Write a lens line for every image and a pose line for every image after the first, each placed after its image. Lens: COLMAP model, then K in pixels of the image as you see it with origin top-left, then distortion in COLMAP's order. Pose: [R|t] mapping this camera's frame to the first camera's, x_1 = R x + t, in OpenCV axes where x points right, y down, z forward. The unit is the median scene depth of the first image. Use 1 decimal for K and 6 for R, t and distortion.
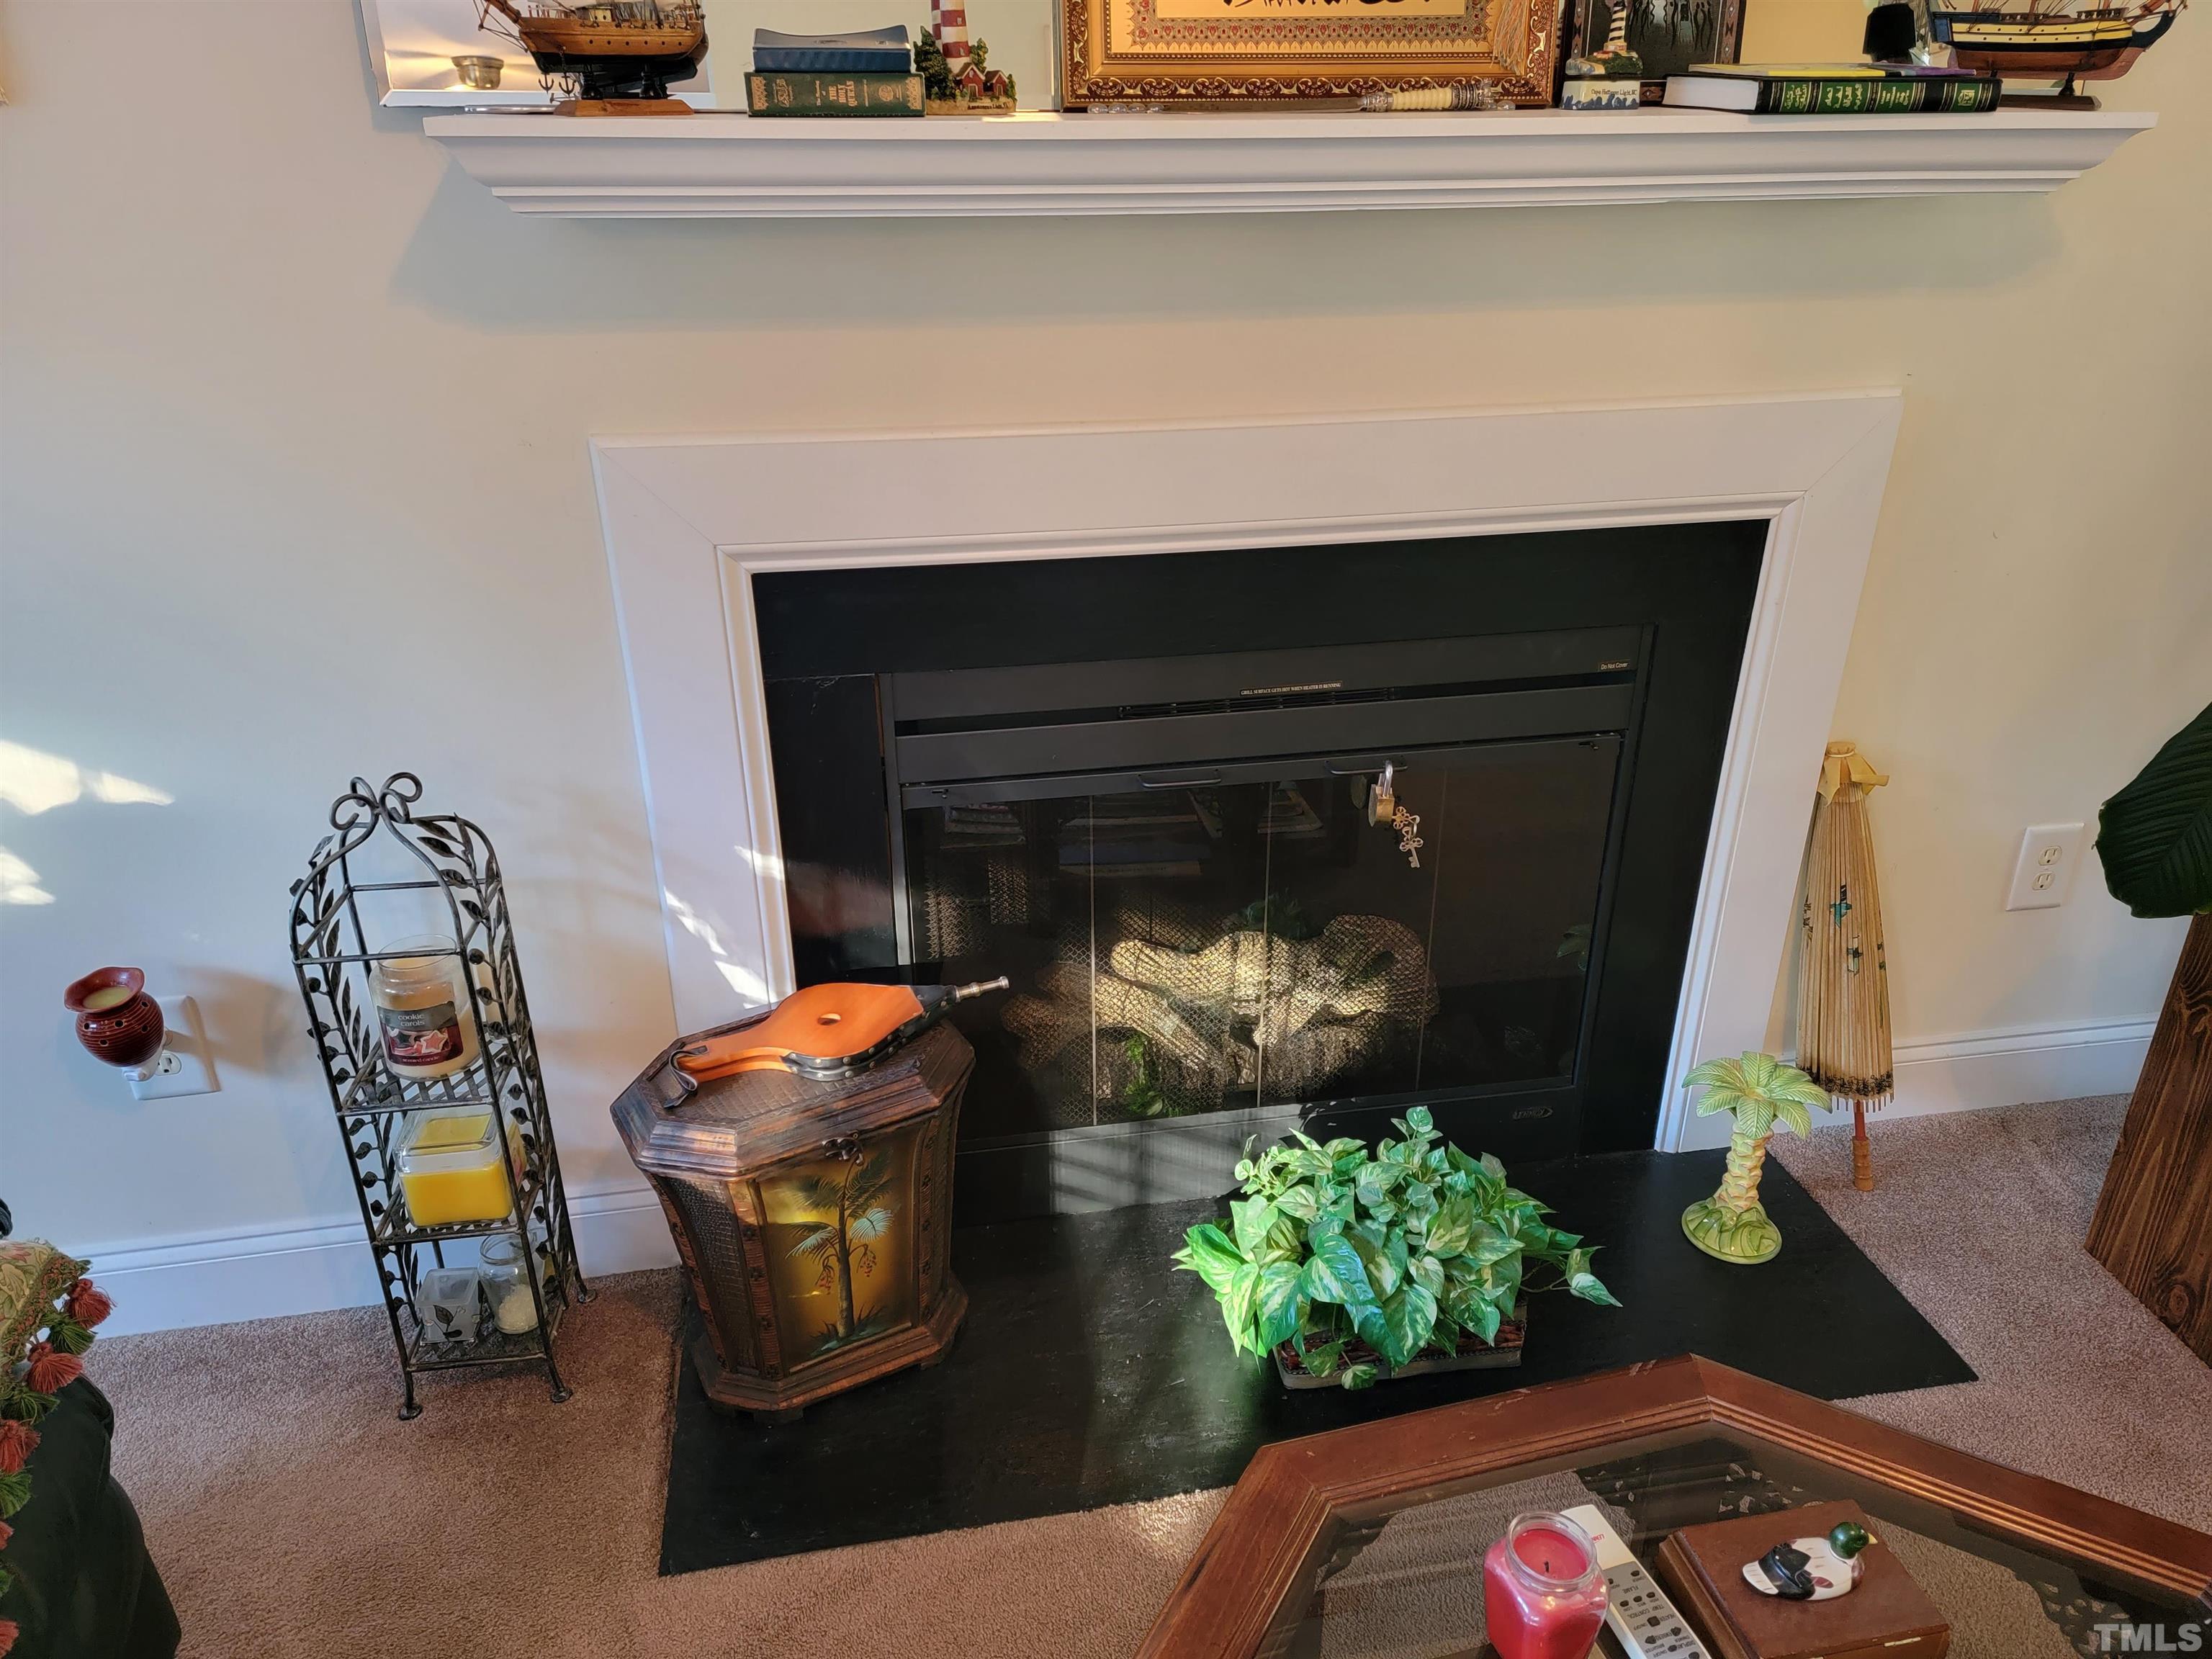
lens RADIAL K [[1544.4, 0, 1131.7], [0, 1544.4, 822.2], [0, 0, 1]] dist [0.102164, -0.088337]
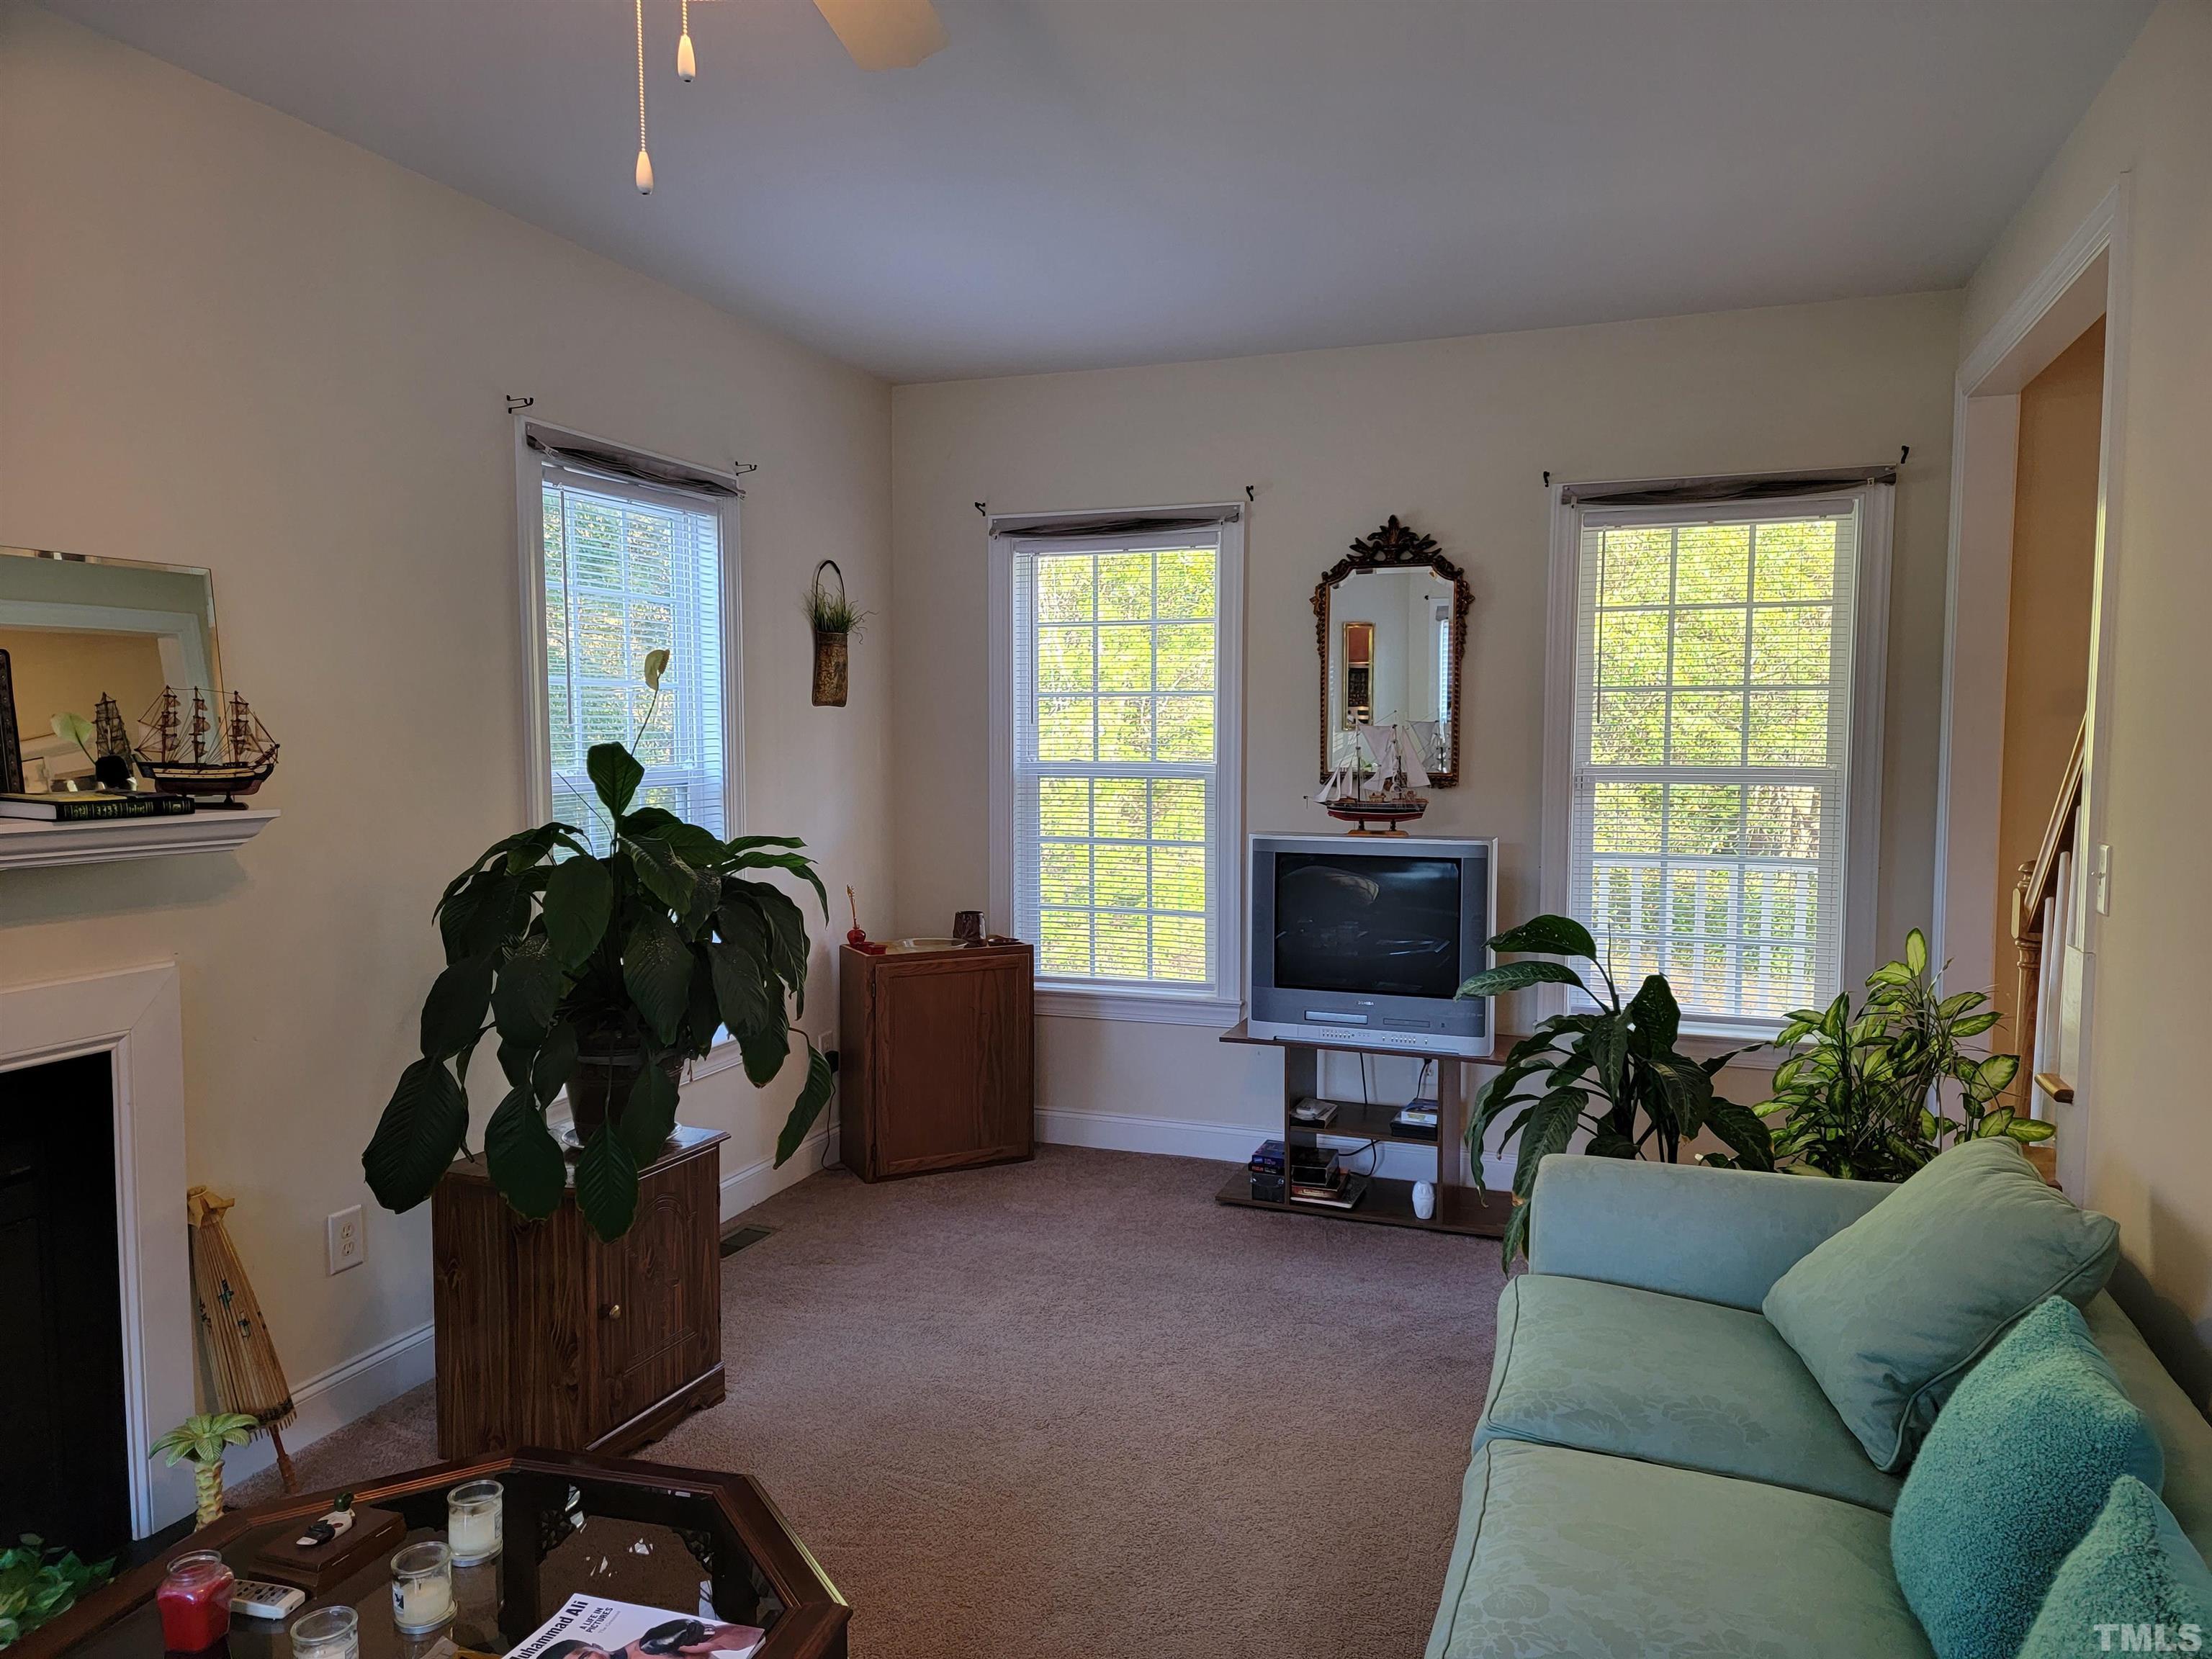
lens RADIAL K [[1551.7, 0, 1106.0], [0, 1551.7, 829.5], [0, 0, 1]] dist [0.071752, -0.054181]
pose [[0.513510, -0.068246, 0.855365, -0.402332], [0.373365, 0.915294, -0.151118, 0.205818], [-0.772597, 0.396964, 0.495494, -0.602791]]
